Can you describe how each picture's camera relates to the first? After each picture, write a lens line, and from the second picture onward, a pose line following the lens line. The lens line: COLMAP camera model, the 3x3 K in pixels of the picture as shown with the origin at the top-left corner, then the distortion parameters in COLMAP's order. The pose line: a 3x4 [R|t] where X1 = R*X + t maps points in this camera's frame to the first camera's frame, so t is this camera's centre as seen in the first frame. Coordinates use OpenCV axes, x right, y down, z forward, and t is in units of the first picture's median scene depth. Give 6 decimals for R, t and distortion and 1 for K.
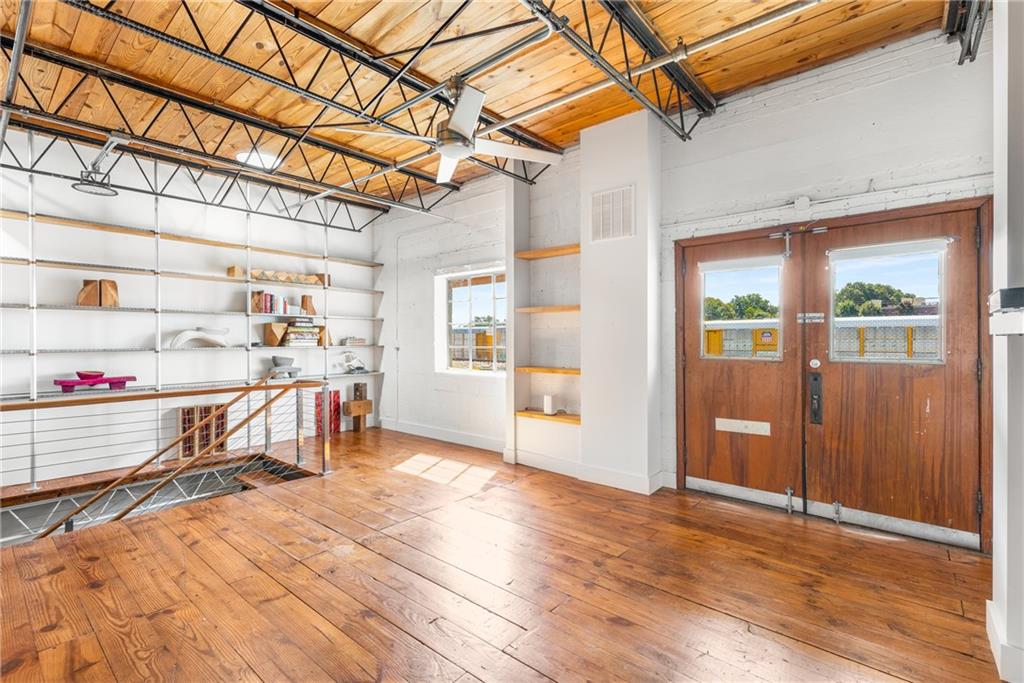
lens RADIAL K [[460.5, 0, 516.0], [0, 460.5, 341.9], [0, 0, 1]] dist [0.010851, -0.002310]
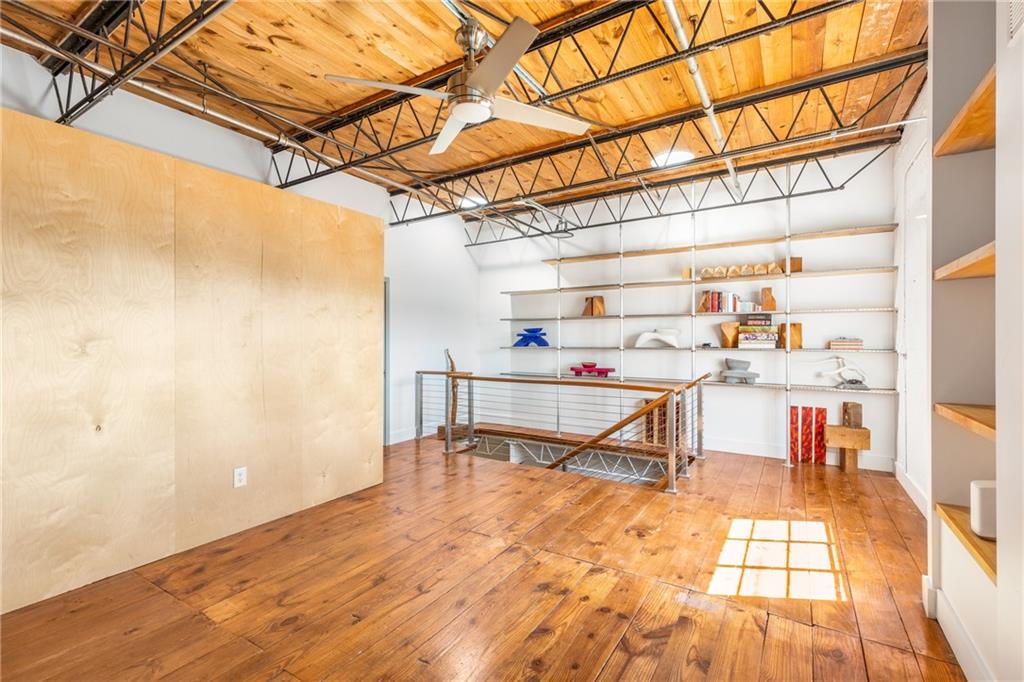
lens RADIAL K [[460.5, 0, 511.2], [0, 460.5, 340.7], [0, 0, 1]] dist [0.010851, -0.002310]
pose [[0.137184, 0.003175, -0.990540, 0.428187], [-0.007533, 0.999969, 0.002162, -0.003865], [0.990517, 0.007165, 0.137204, 0.584335]]
